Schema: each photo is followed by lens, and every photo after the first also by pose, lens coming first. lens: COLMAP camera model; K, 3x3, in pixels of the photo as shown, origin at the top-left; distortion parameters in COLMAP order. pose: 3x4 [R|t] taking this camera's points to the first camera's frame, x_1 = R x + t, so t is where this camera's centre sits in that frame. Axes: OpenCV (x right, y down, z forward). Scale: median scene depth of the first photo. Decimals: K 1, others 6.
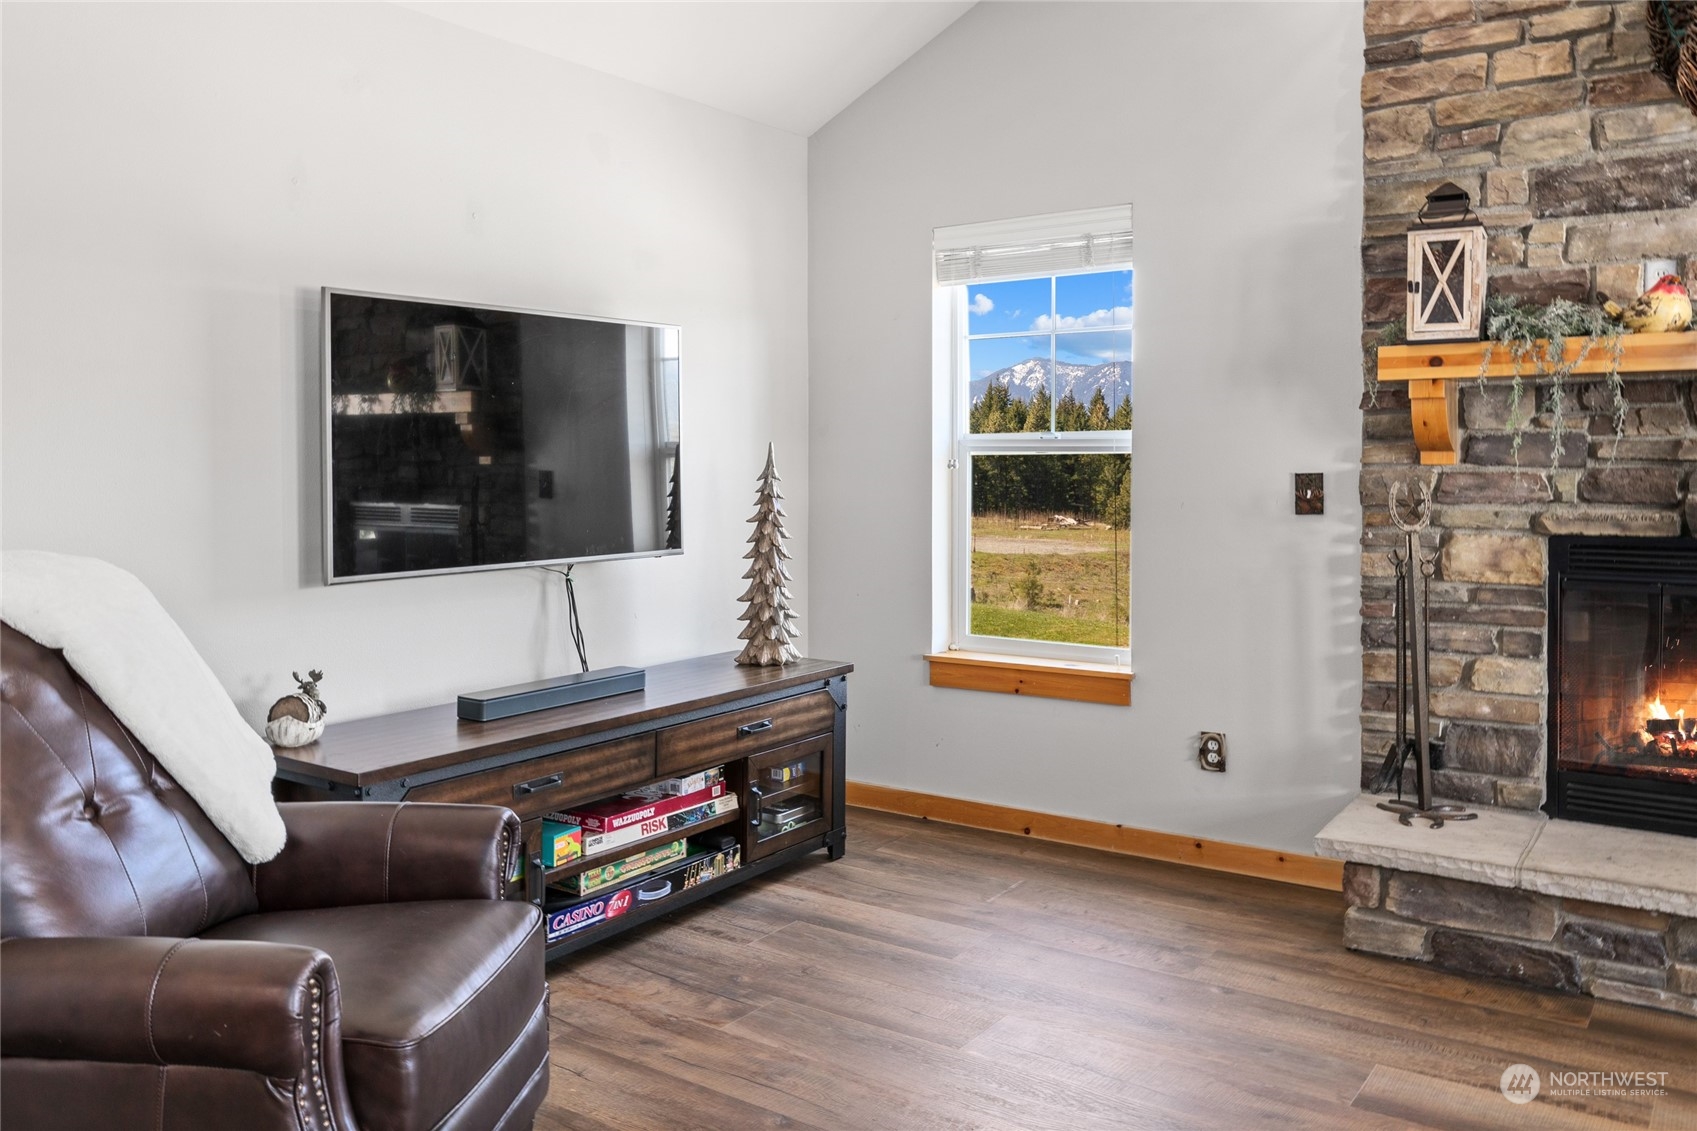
lens RADIAL K [[1335.1, 0, 842.3], [0, 1335.1, 478.7], [0, 0, 1]] dist [-0.005697, 0.003412]
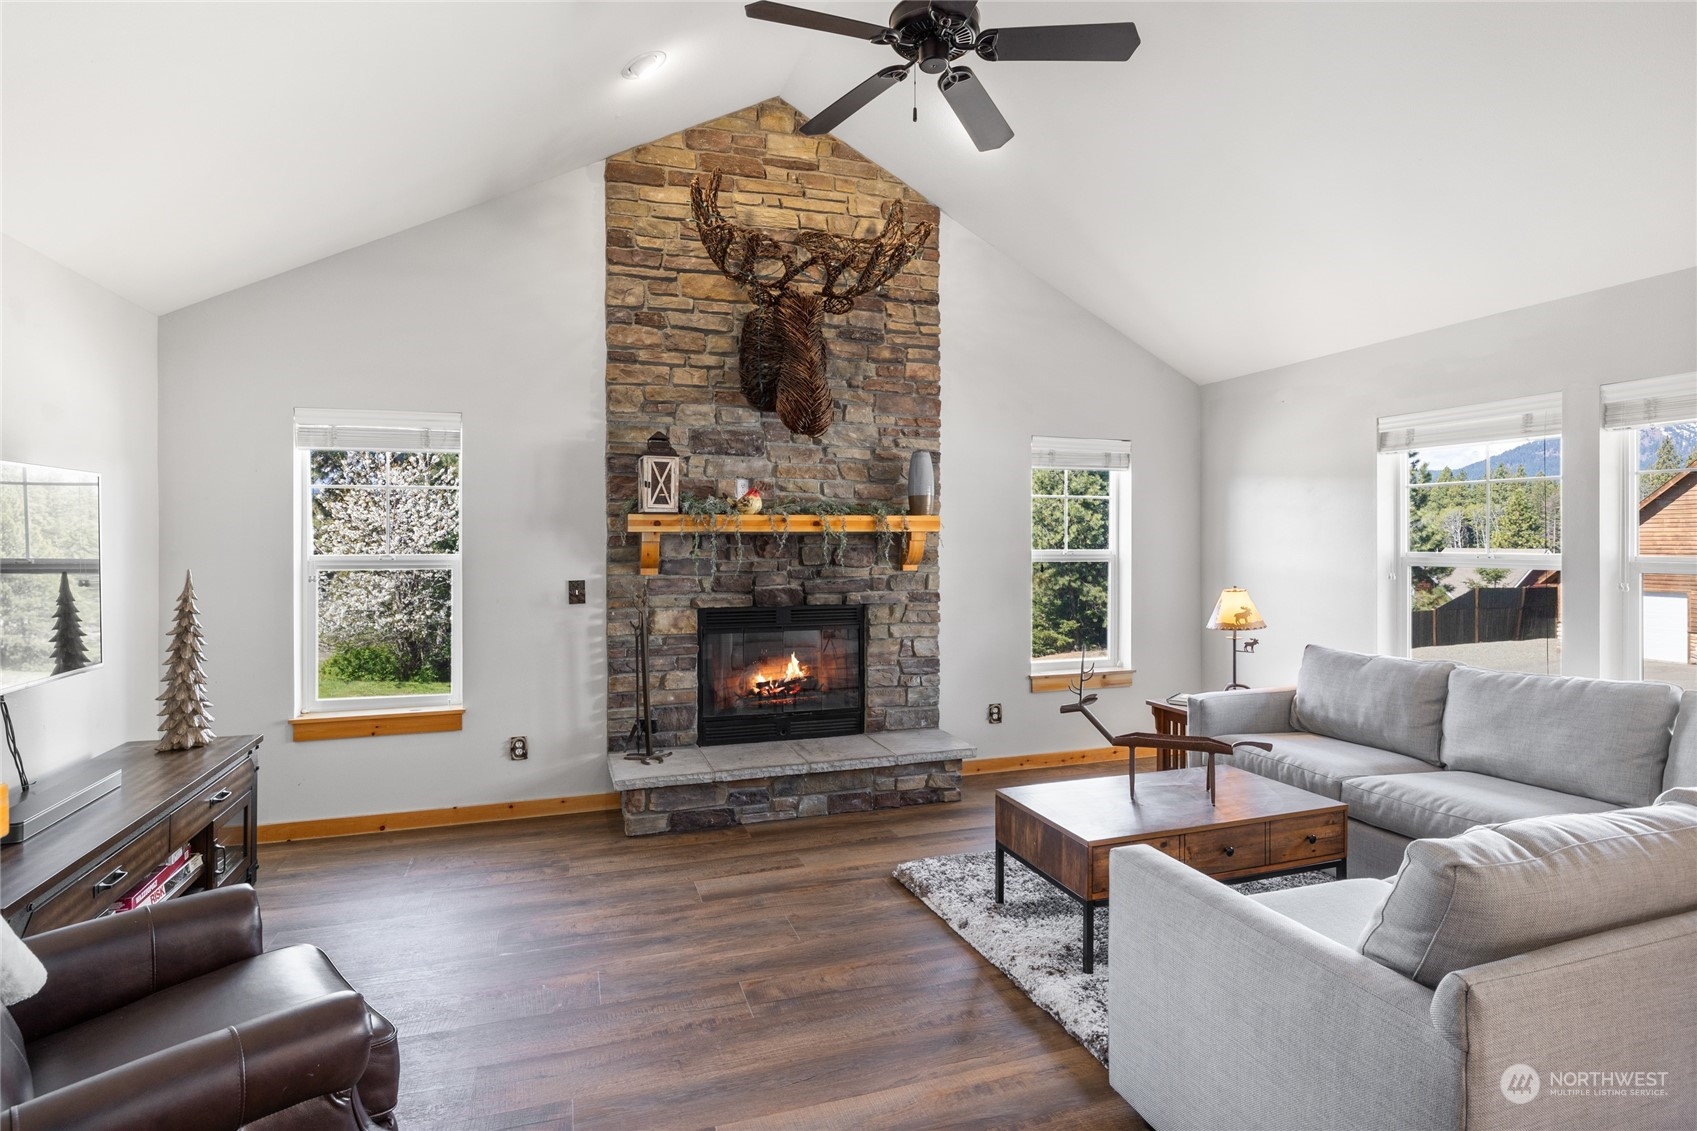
lens RADIAL K [[862.6, 0, 842.2], [0, 862.6, 543.1], [0, 0, 1]] dist [-0.004246, -0.000501]
pose [[0.598523, -0.002657, 0.801101, -0.392514], [0.012126, 0.999910, -0.005743, -0.047051], [-0.801014, 0.013152, 0.598502, 0.028808]]
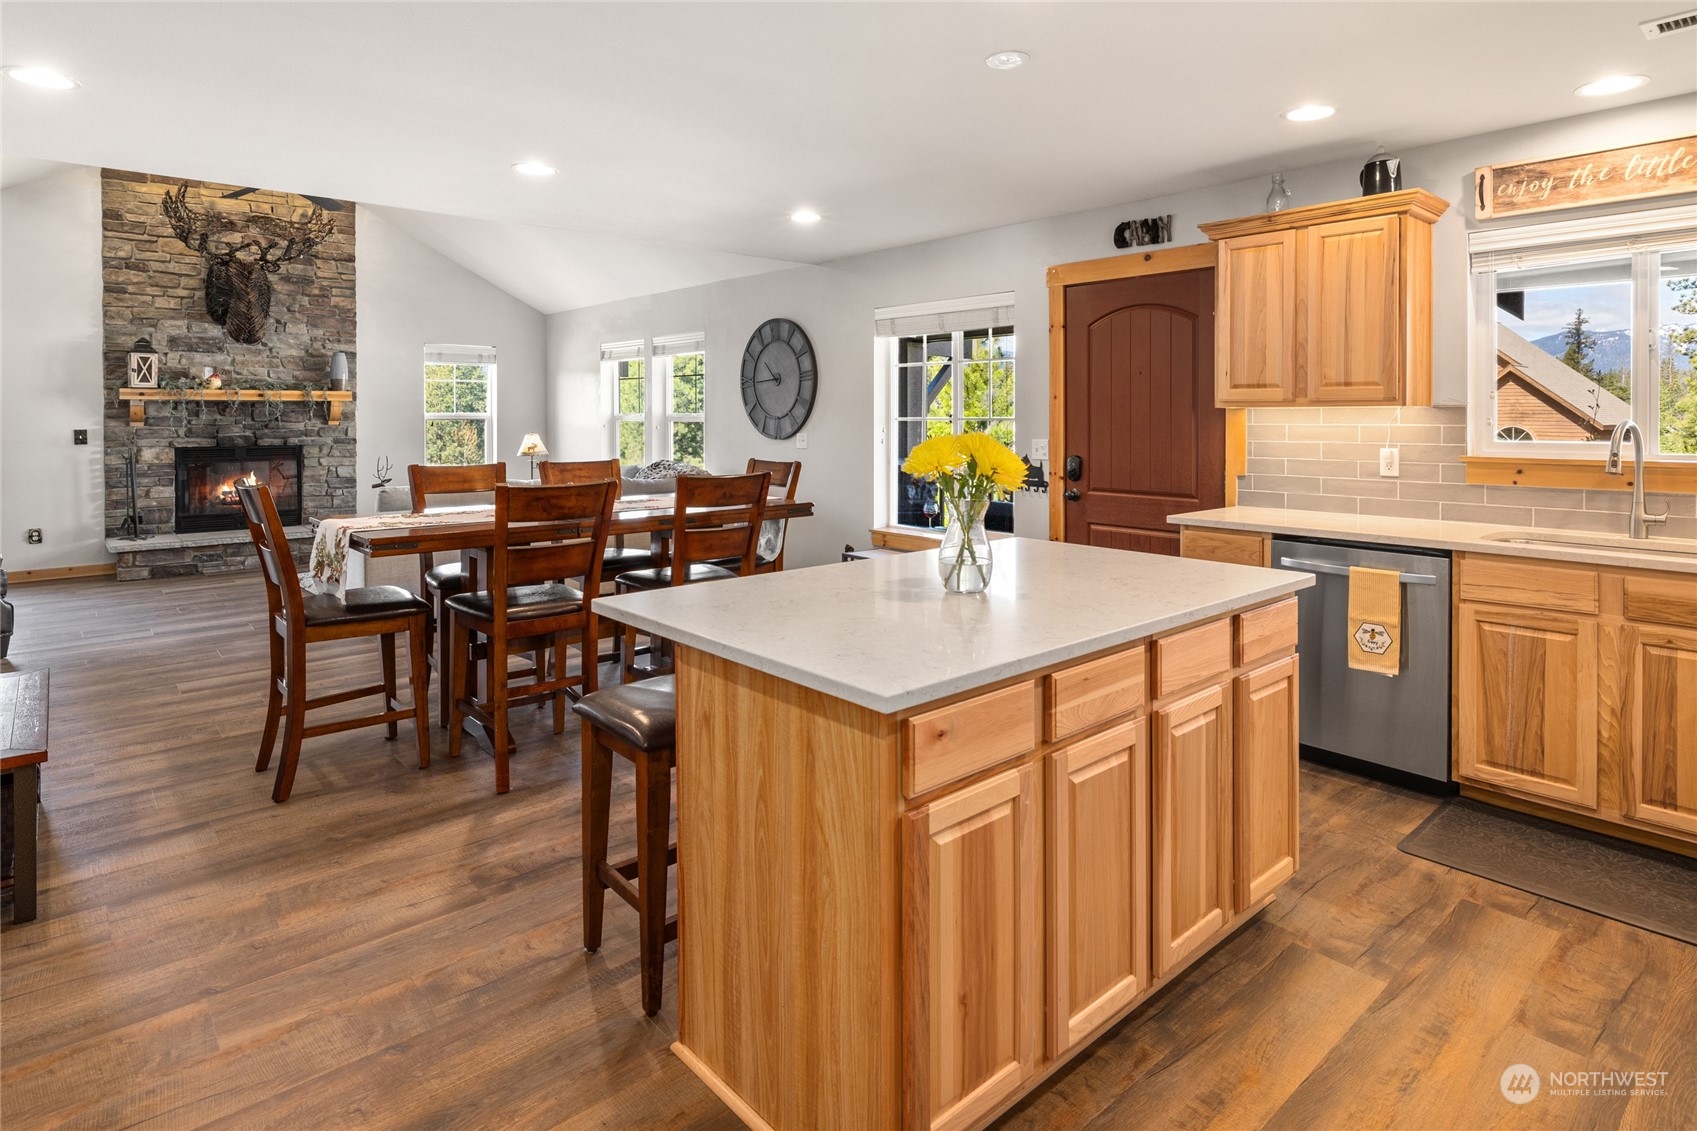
lens RADIAL K [[913.7, 0, 839.5], [0, 913.7, 425.7], [0, 0, 1]] dist [0.000973, 0.000526]
pose [[0.241605, -0.011258, 0.970309, -1.238658], [0.012107, 0.999890, 0.008587, -0.010857], [-0.970299, 0.009673, 0.241715, -1.114000]]
